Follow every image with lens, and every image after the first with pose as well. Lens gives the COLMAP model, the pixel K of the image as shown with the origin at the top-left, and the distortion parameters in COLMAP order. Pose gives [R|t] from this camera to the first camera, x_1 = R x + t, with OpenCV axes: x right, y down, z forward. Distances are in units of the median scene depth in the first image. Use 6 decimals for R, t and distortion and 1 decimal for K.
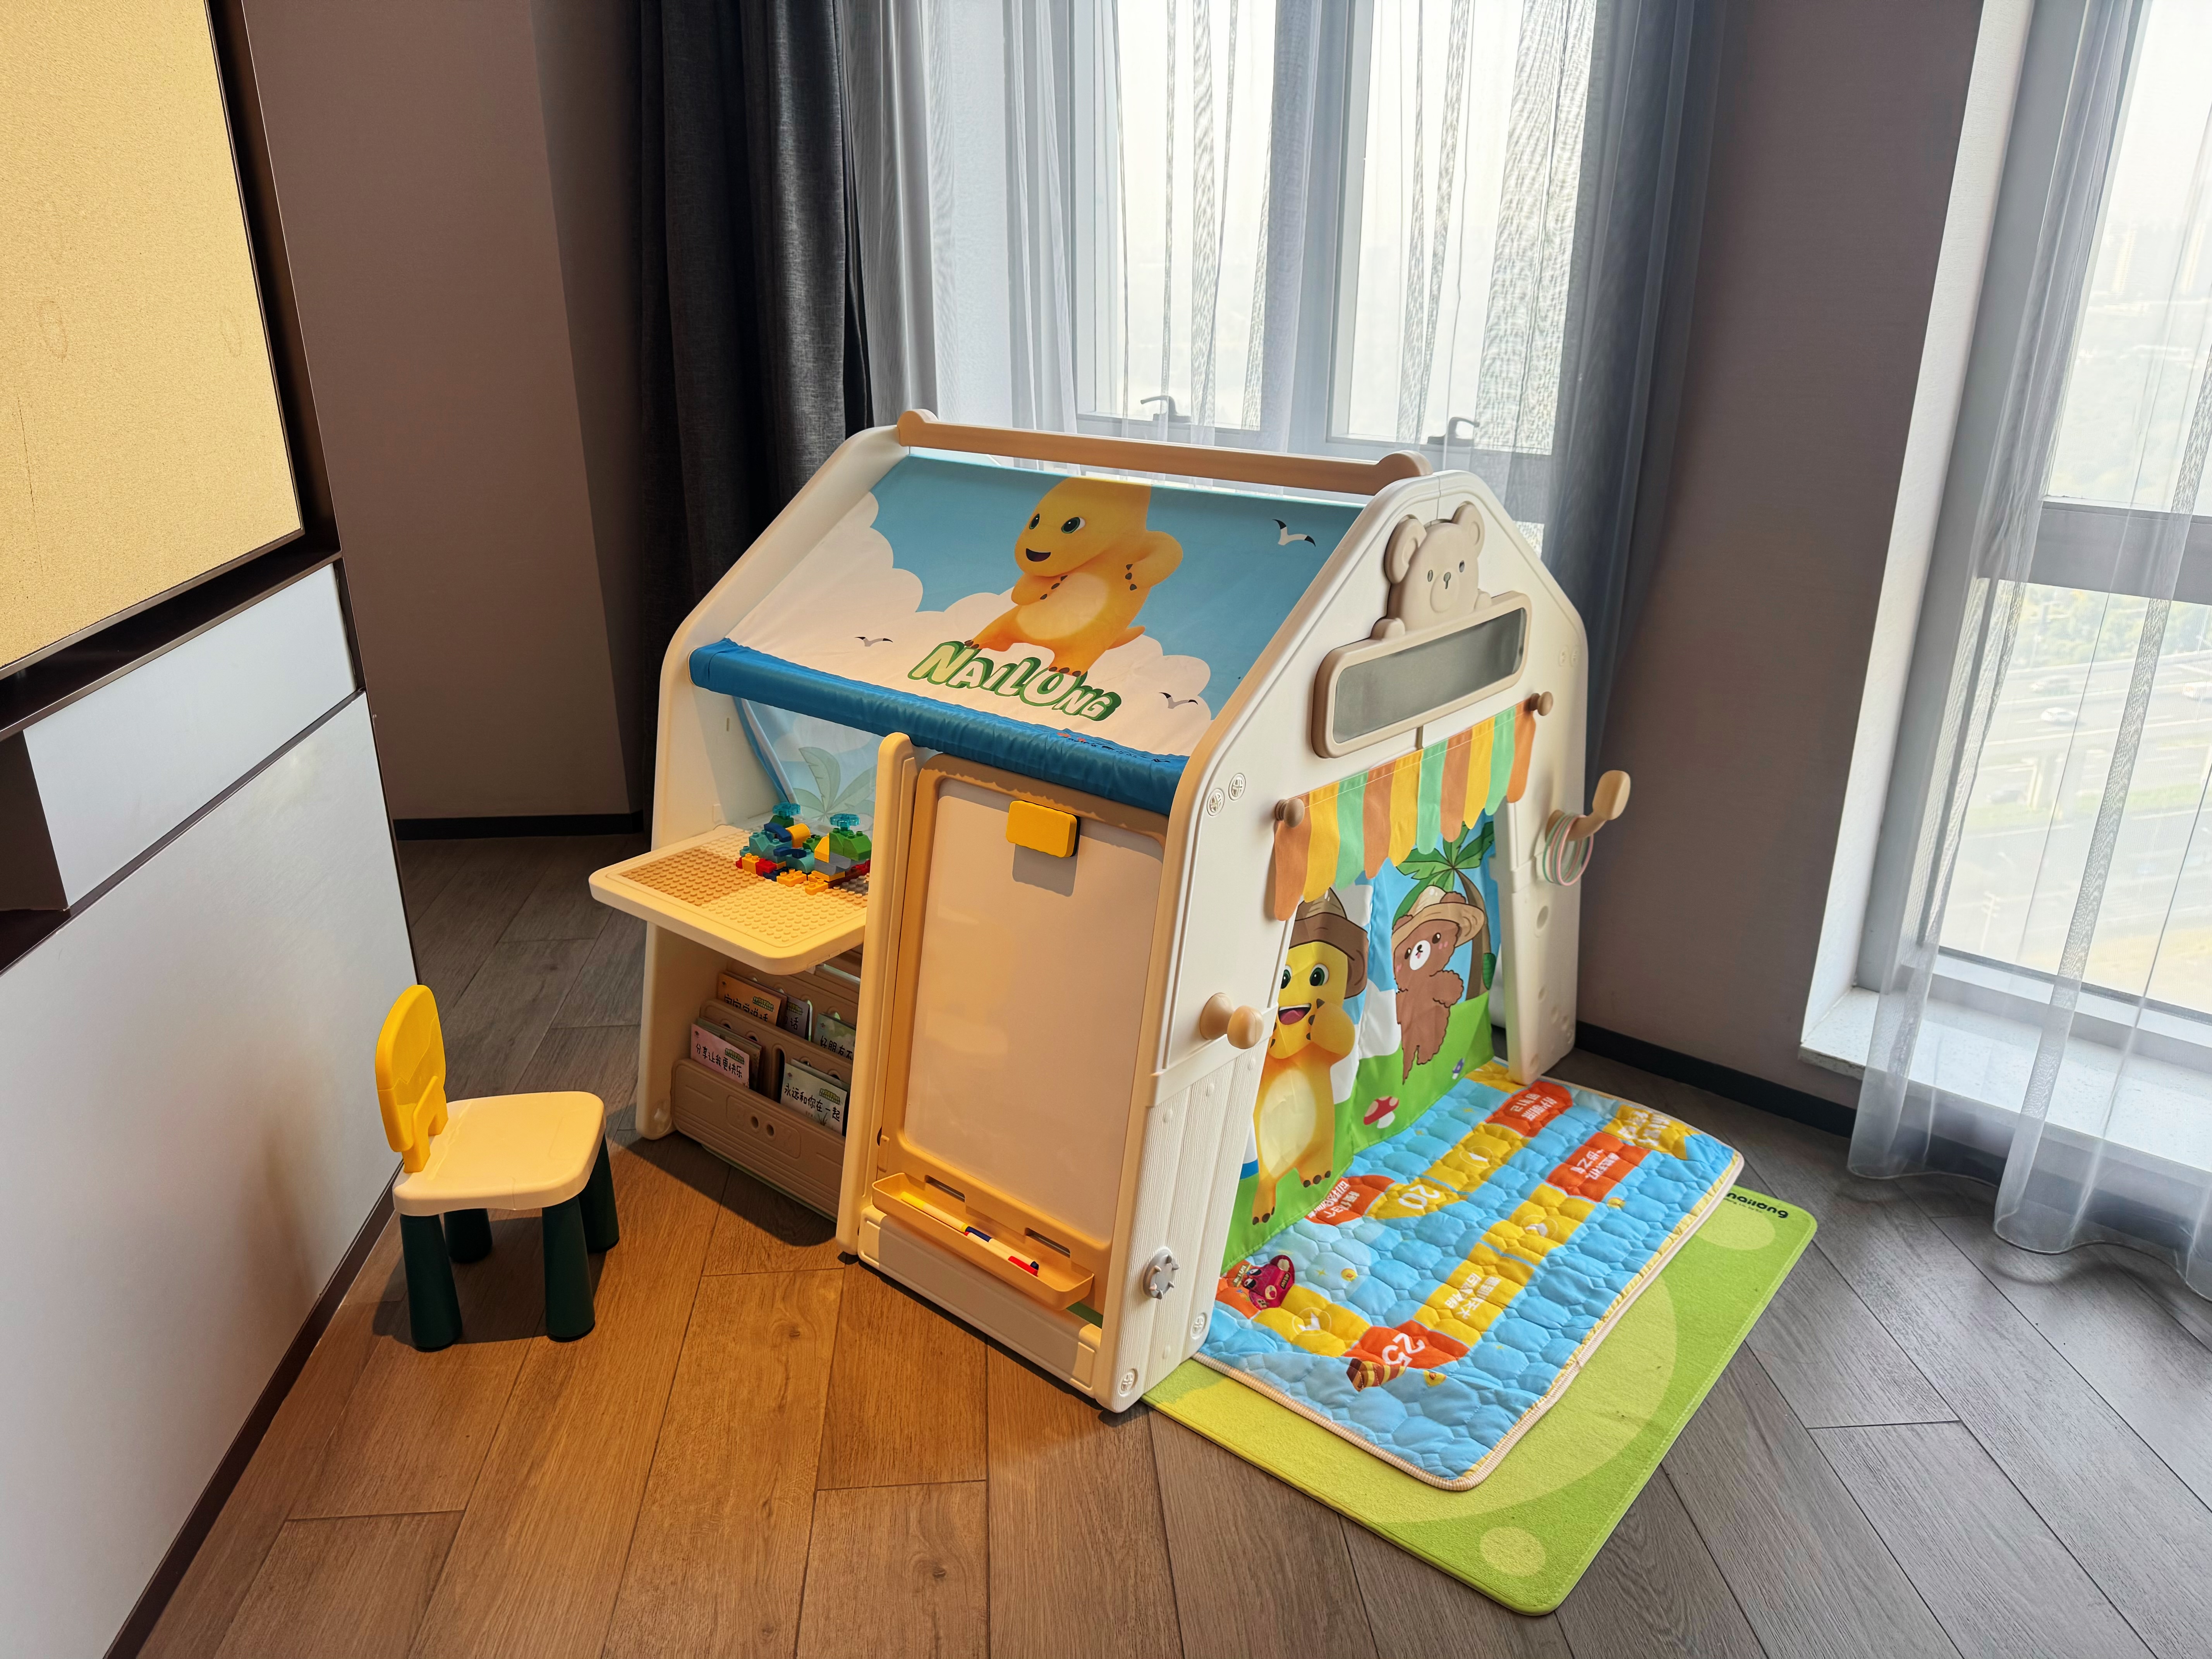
lens RADIAL K [[1540.4, 0, 1119.9], [0, 1540.4, 845.5], [0, 0, 1]] dist [-0.011712, -0.003193]
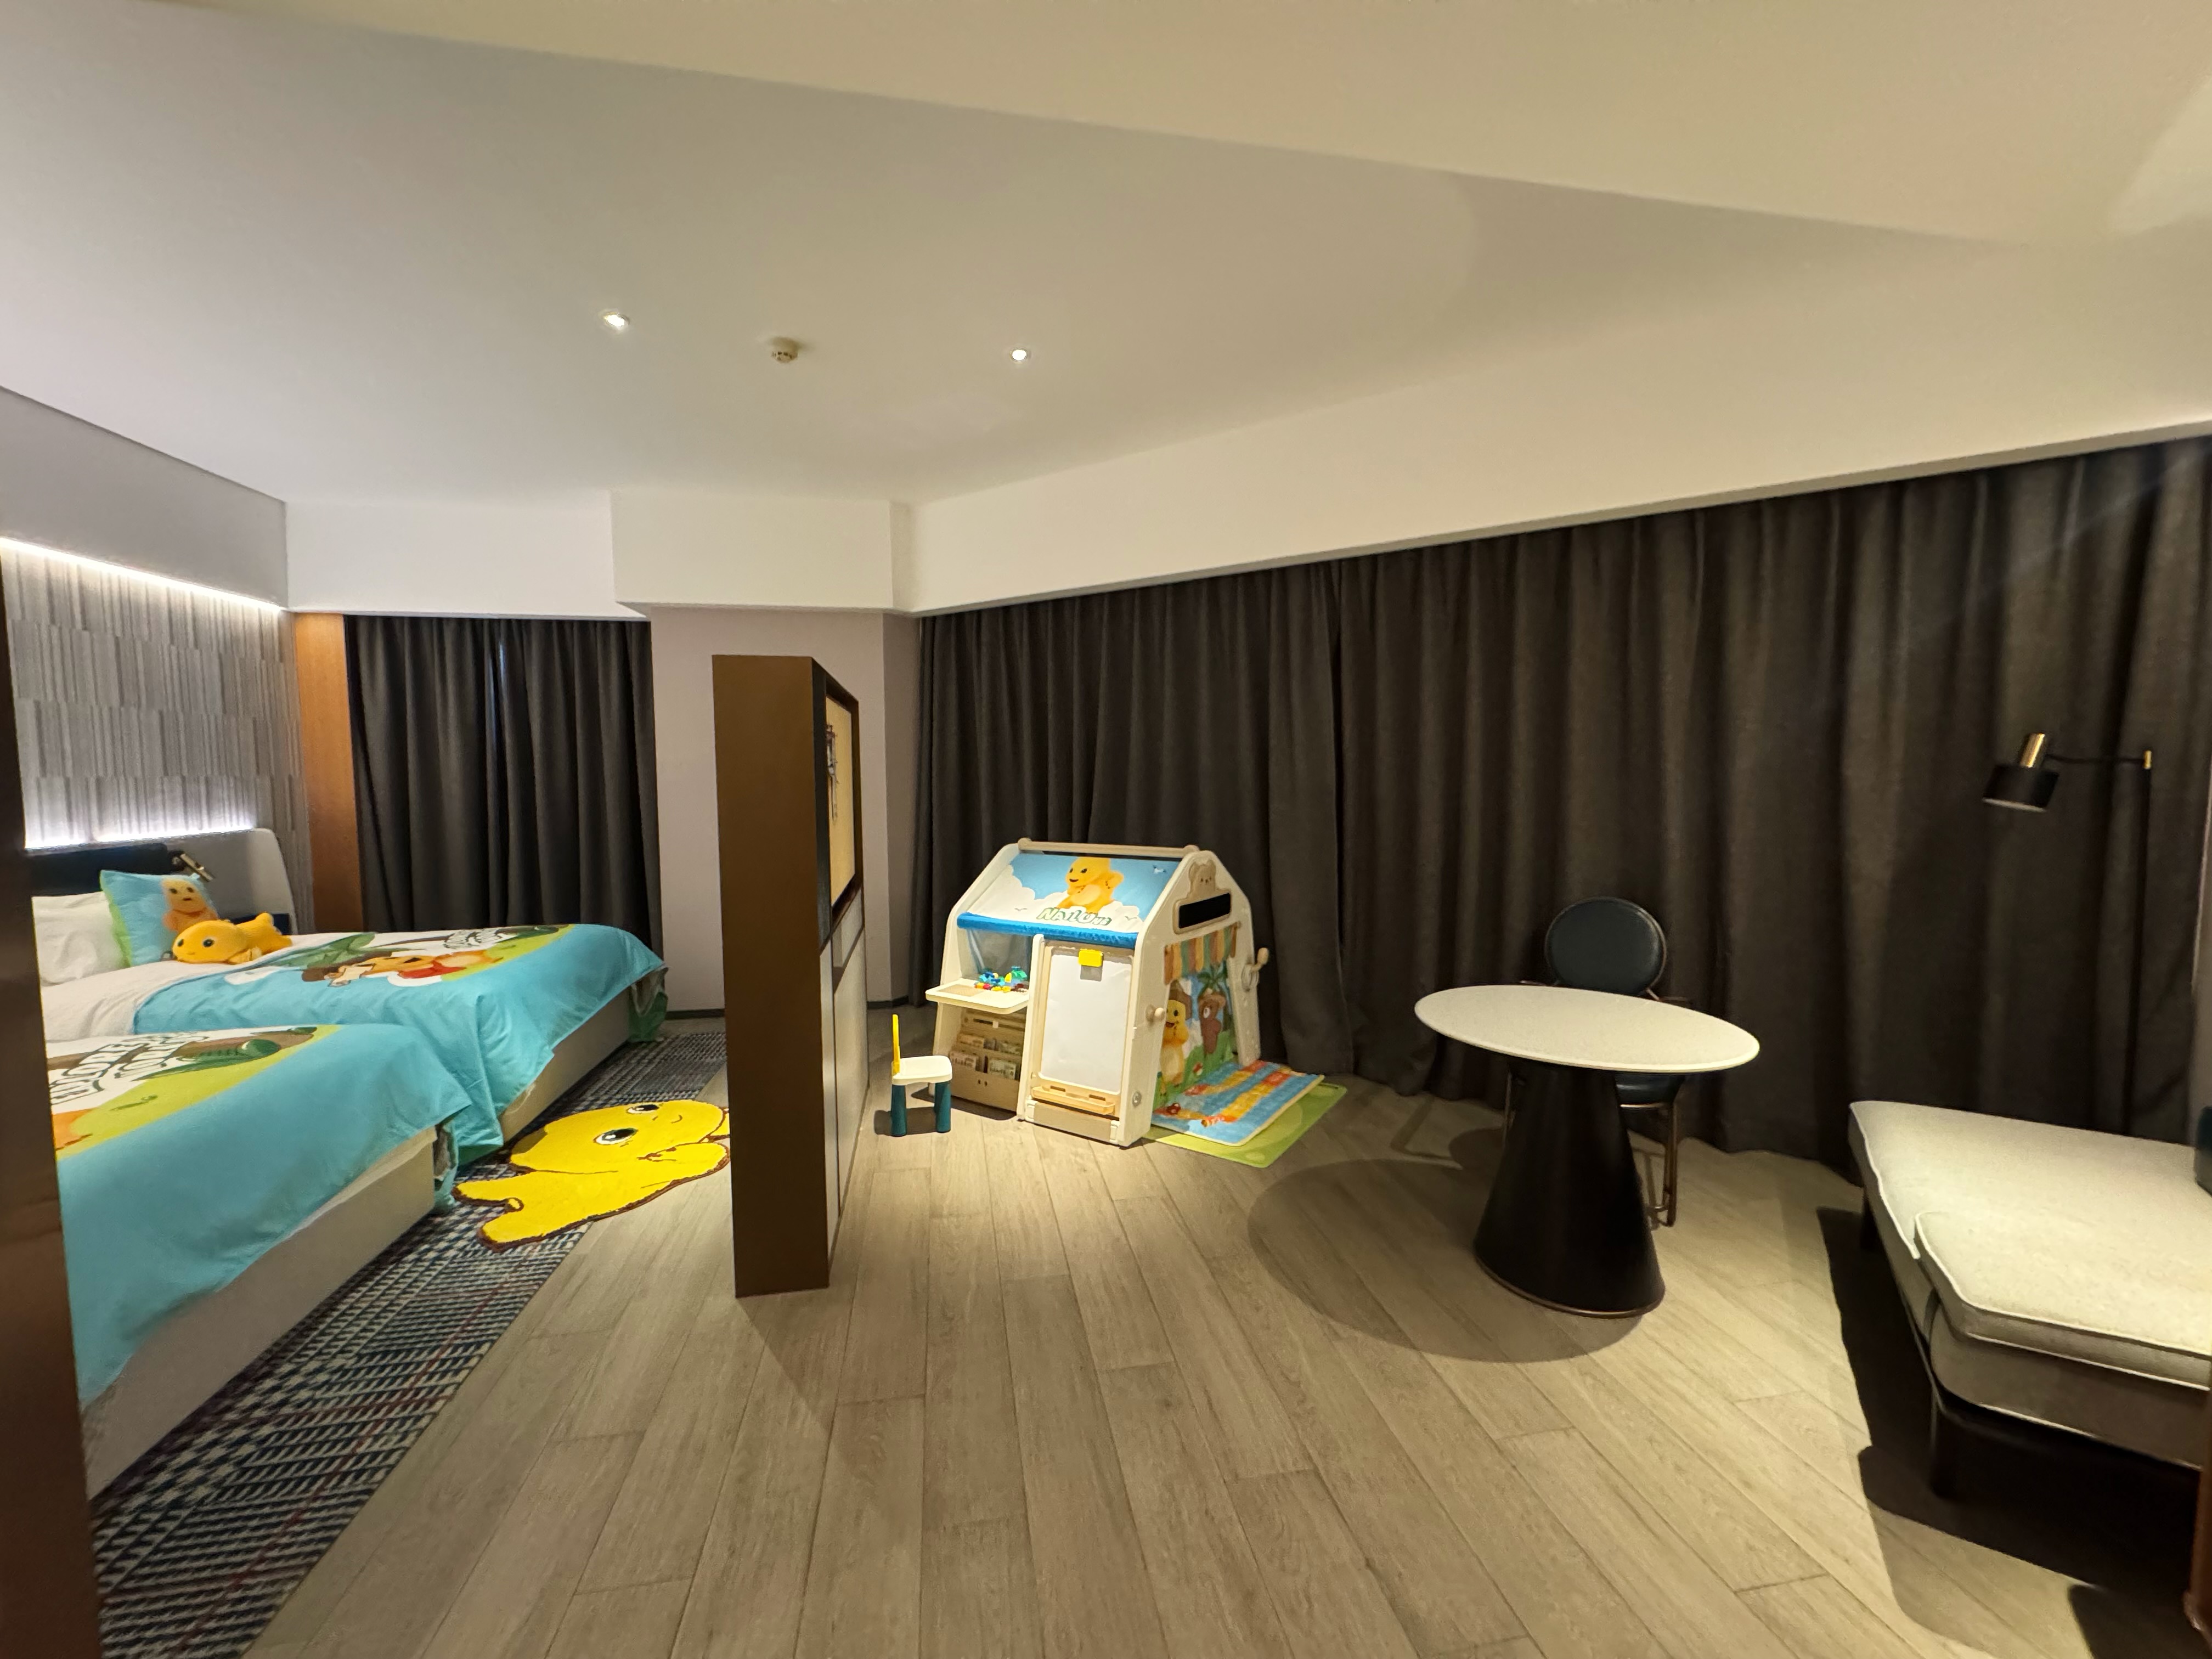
lens RADIAL K [[877.8, 0, 1091.8], [0, 877.8, 833.4], [0, 0, 1]] dist [-0.002014, 0.000319]
pose [[0.993154, -0.017142, 0.115549, -0.230552], [0.050942, 0.953715, -0.296366, 0.254727], [-0.105120, 0.300224, 0.948059, -0.728674]]
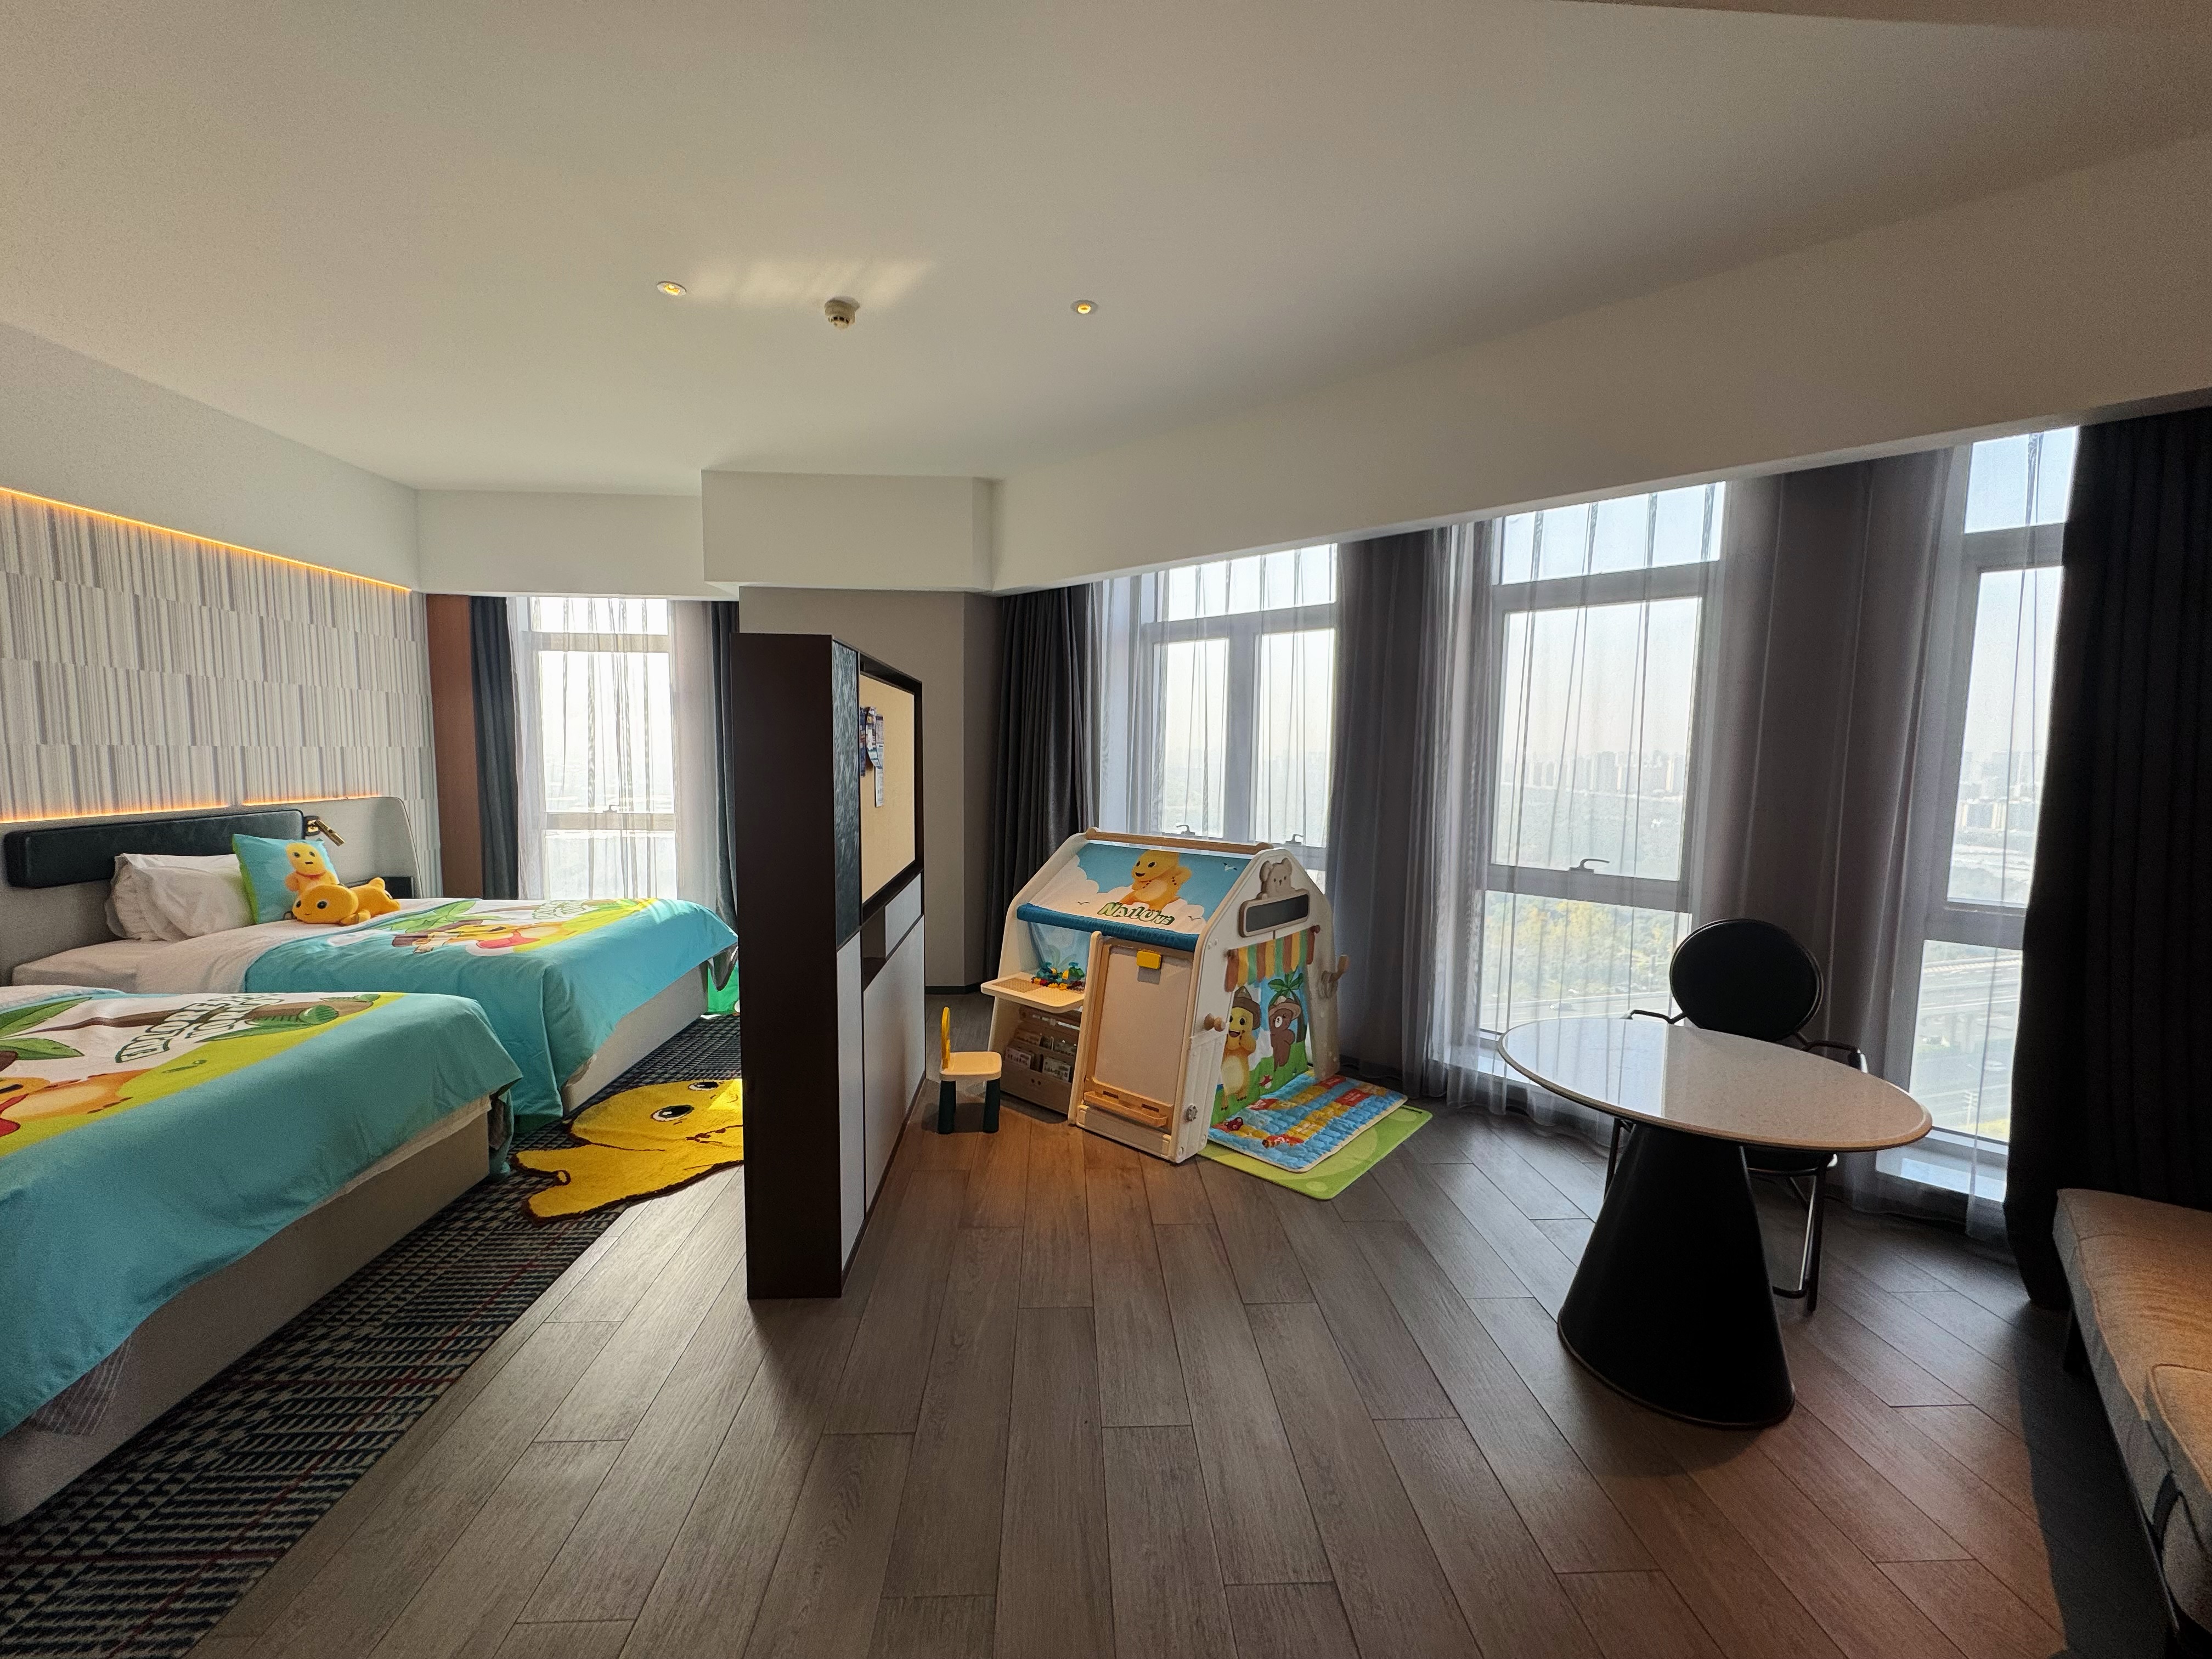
lens RADIAL K [[877.8, 0, 1094.4], [0, 877.8, 830.5], [0, 0, 1]] dist [-0.002014, 0.000319]
pose [[0.999868, 0.010047, -0.012788, -0.125216], [-0.013243, 0.959409, -0.281706, 0.208594], [0.009439, 0.281838, 0.959416, -0.641530]]
